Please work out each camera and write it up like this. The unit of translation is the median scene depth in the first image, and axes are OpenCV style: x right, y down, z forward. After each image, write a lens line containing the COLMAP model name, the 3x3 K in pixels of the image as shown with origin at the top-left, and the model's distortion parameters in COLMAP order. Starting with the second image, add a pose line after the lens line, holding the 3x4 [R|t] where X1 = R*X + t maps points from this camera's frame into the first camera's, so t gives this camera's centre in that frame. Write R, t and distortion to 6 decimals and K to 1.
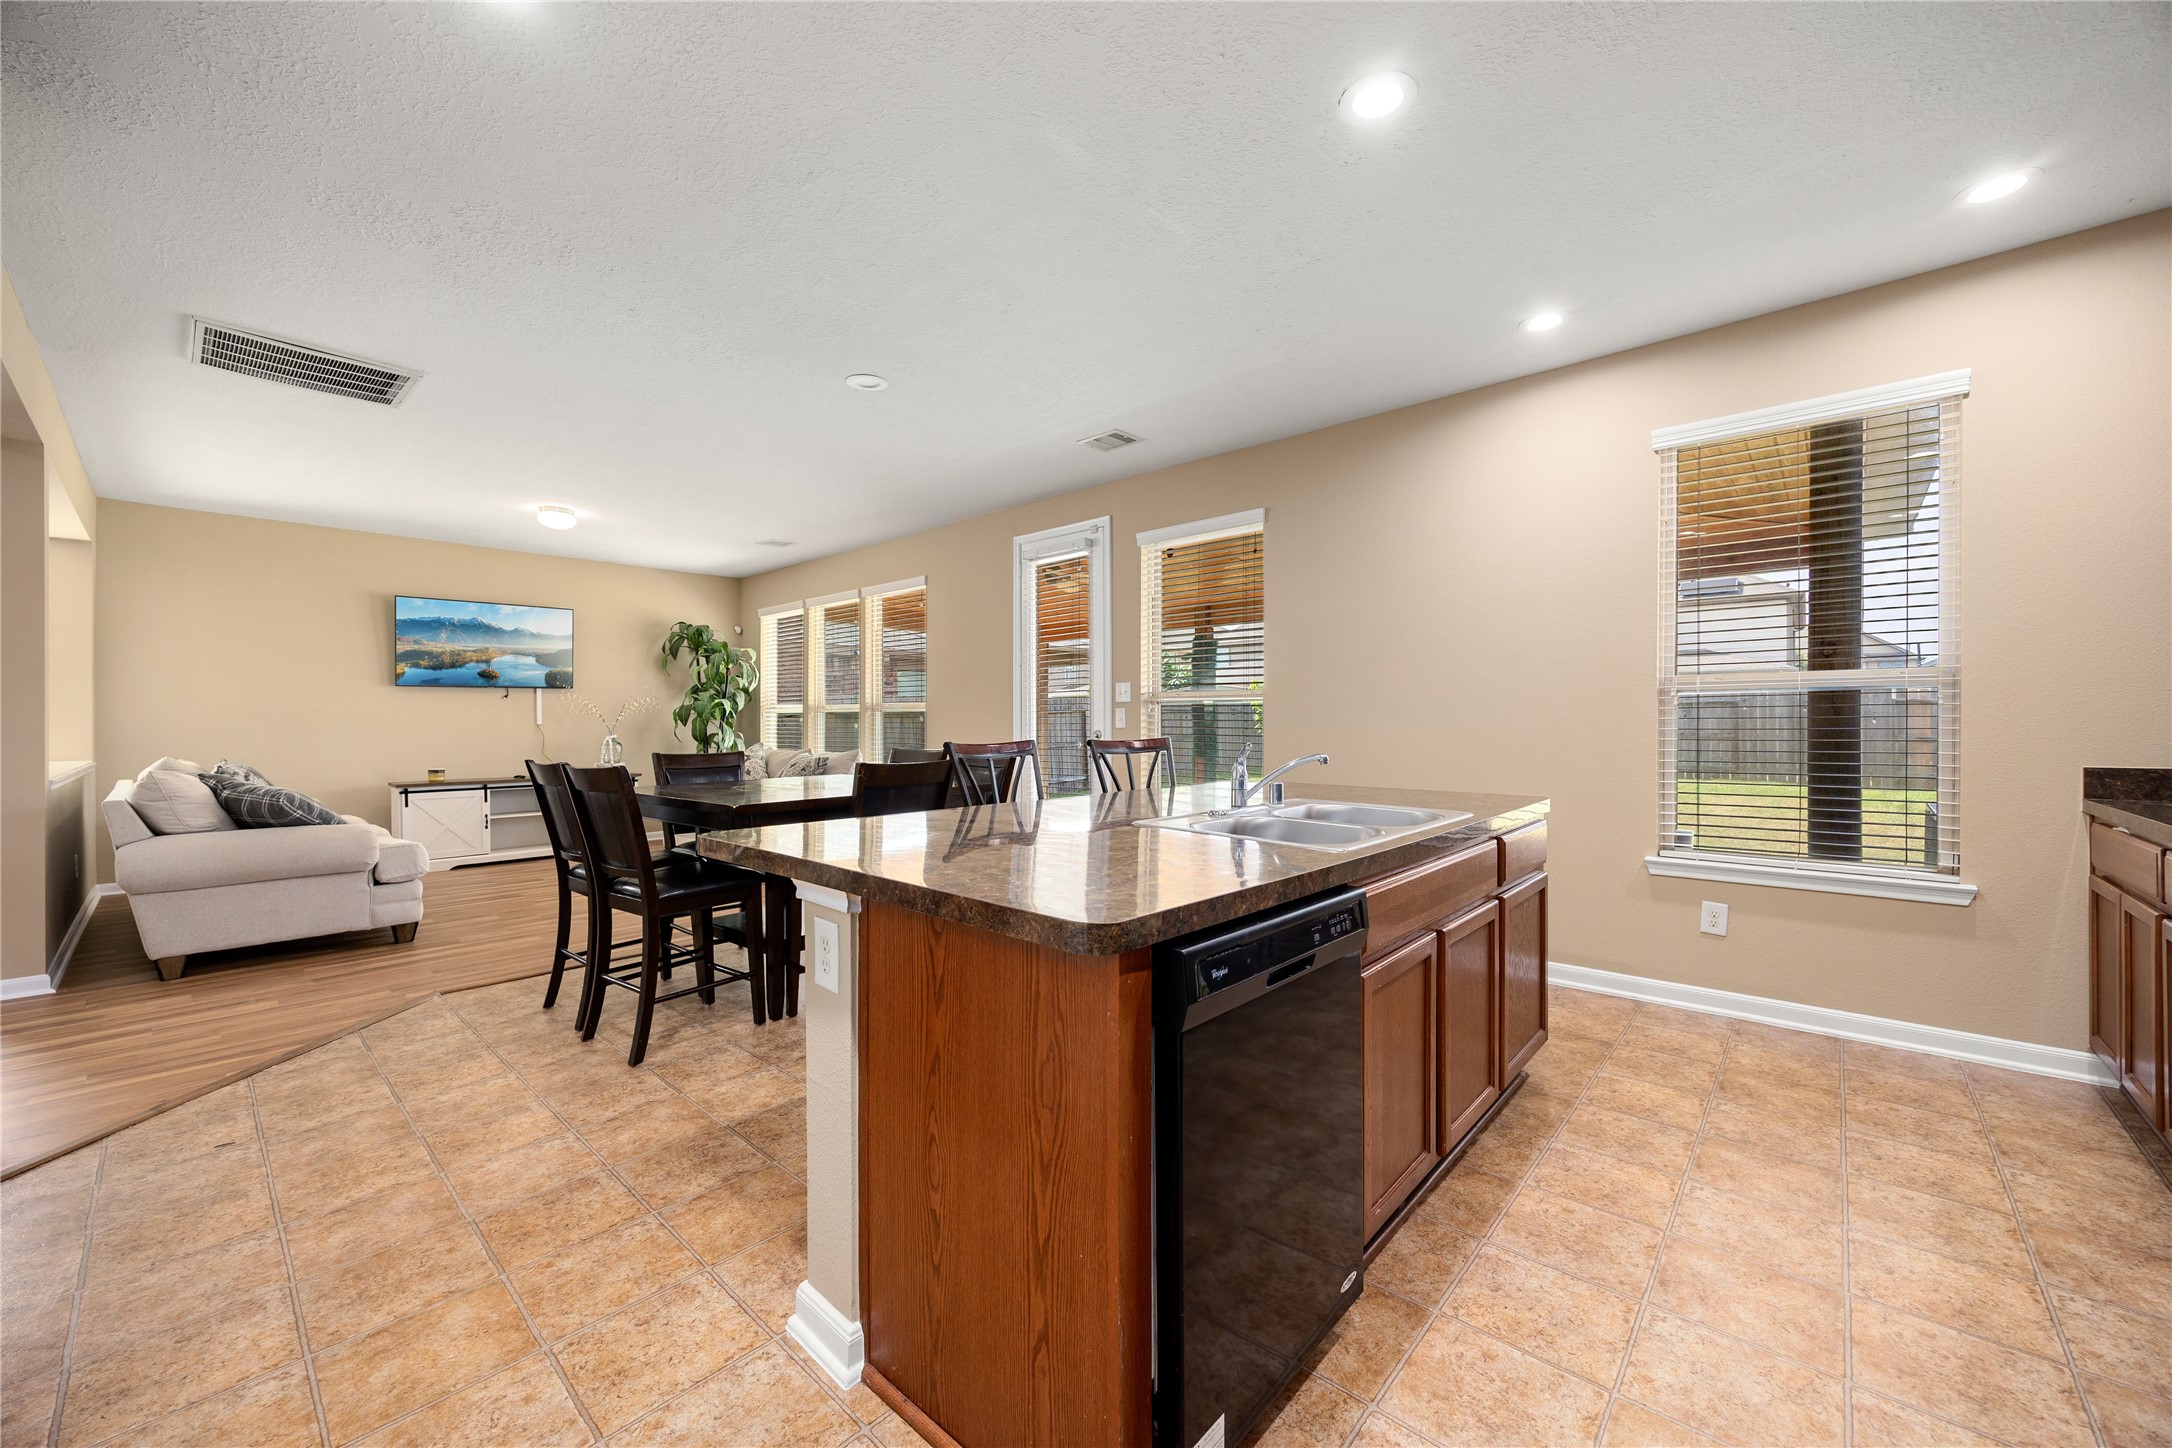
lens RADIAL K [[834.0, 0, 1074.8], [0, 834.0, 719.5], [0, 0, 1]] dist [-0.001245, -0.000066]
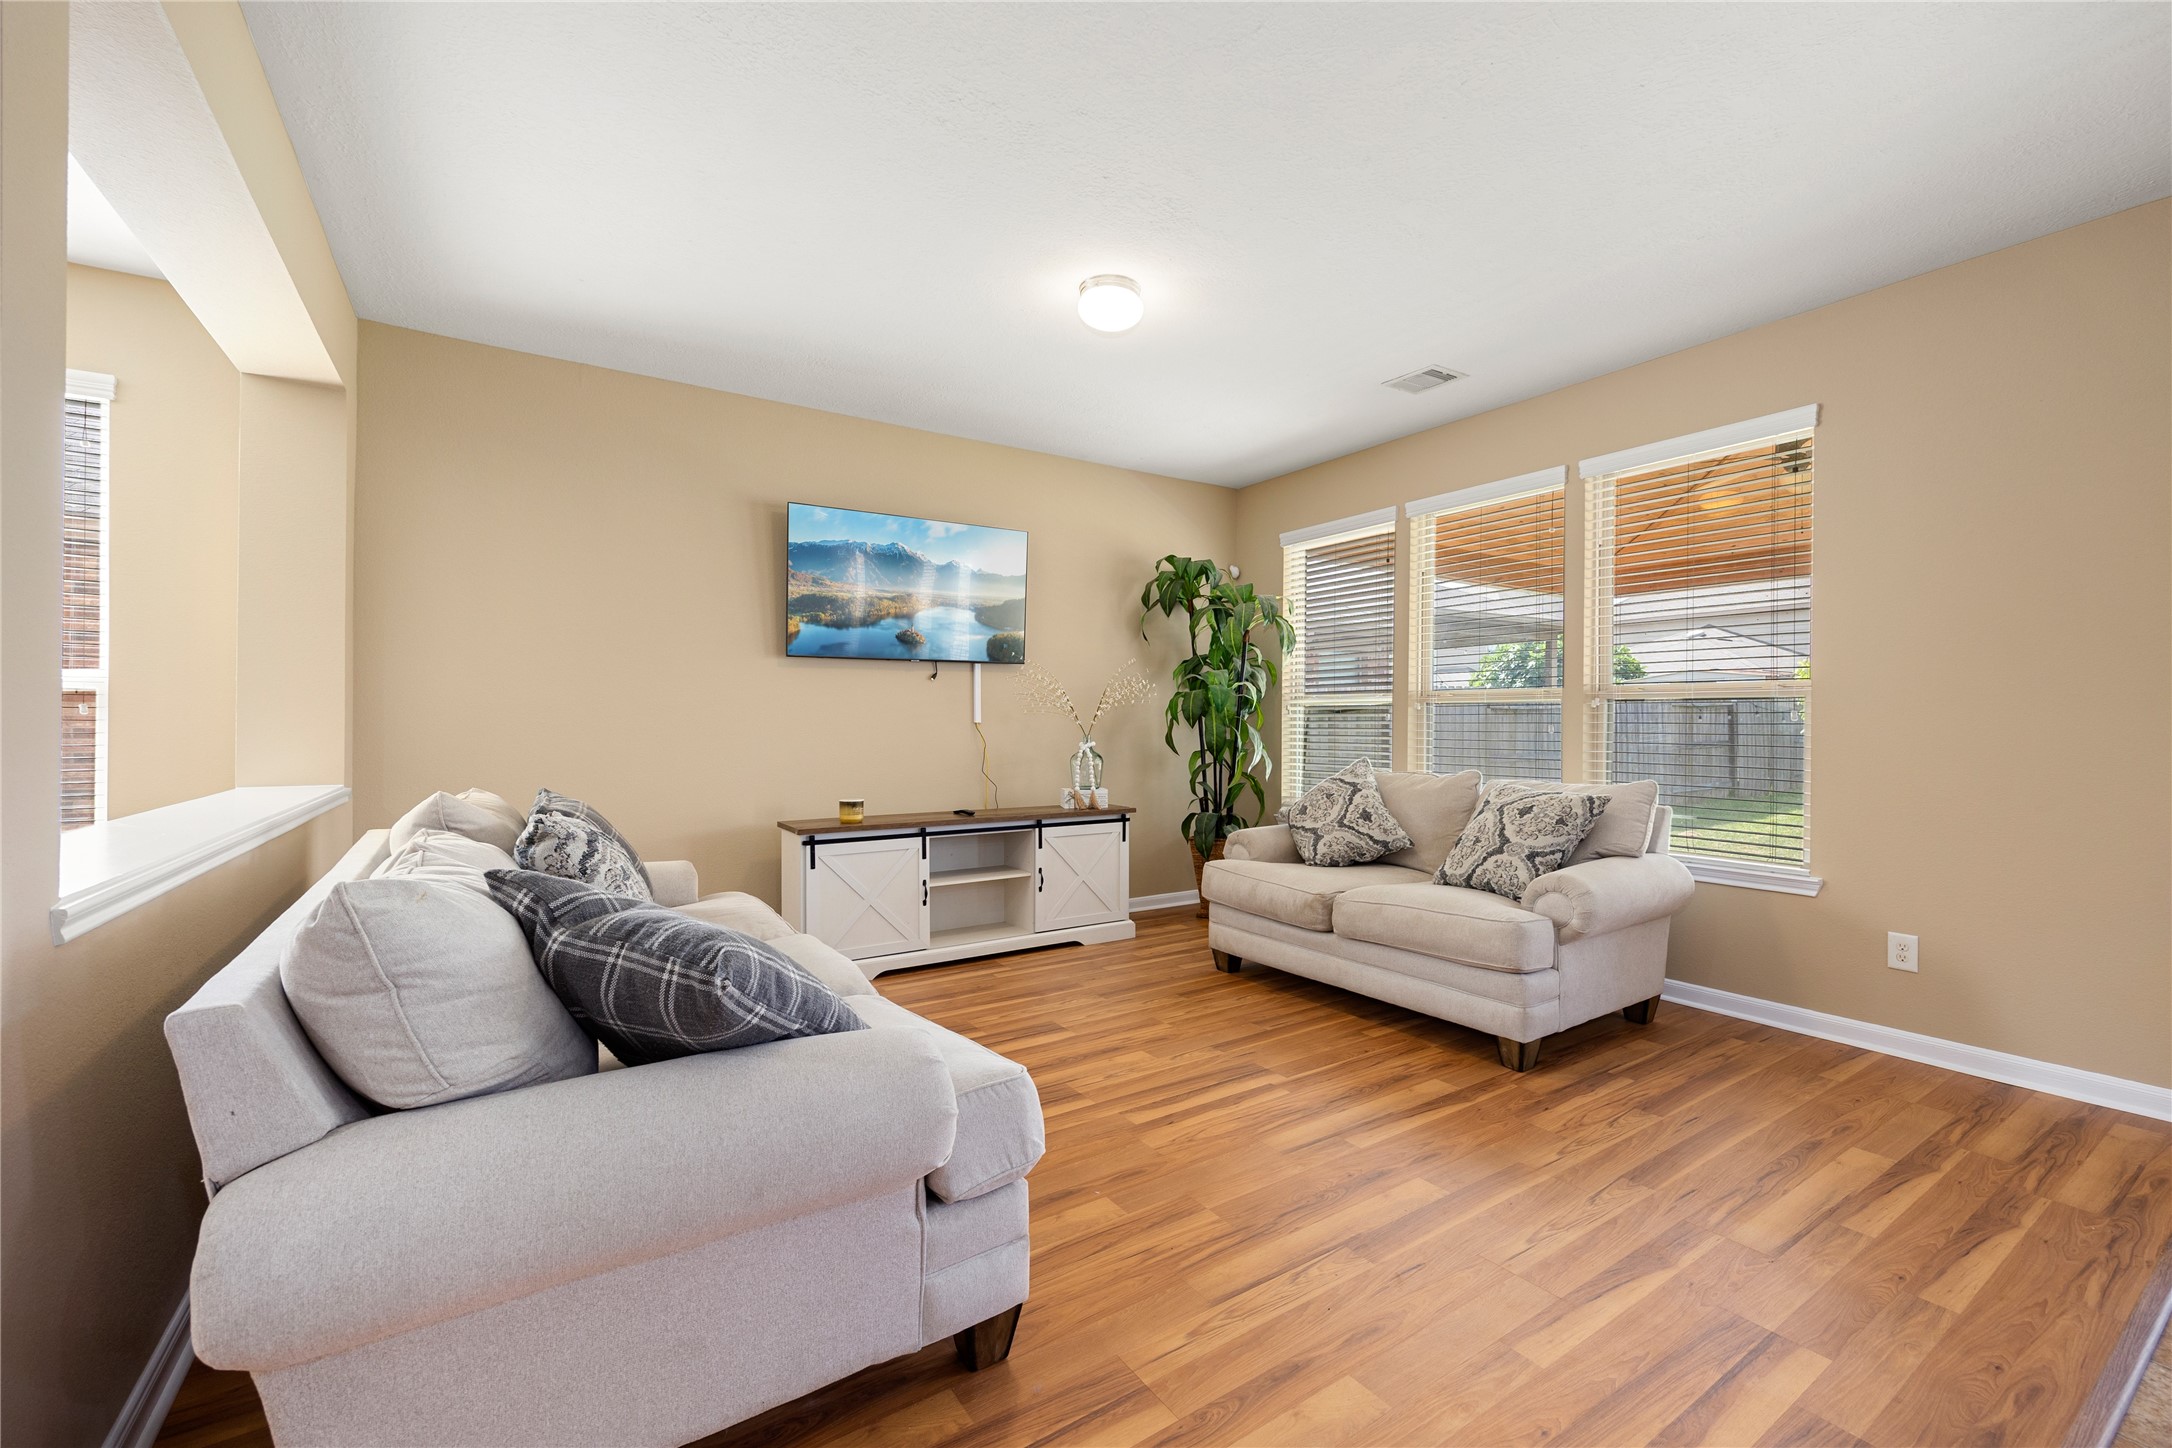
lens RADIAL K [[904.2, 0, 1105.9], [0, 904.2, 732.1], [0, 0, 1]] dist [0.030009, -0.000732]
pose [[0.972392, 0.012501, -0.233018, -0.448252], [-0.008630, 0.999807, 0.017627, 0.000124], [0.233193, -0.015129, 0.972313, 0.432371]]
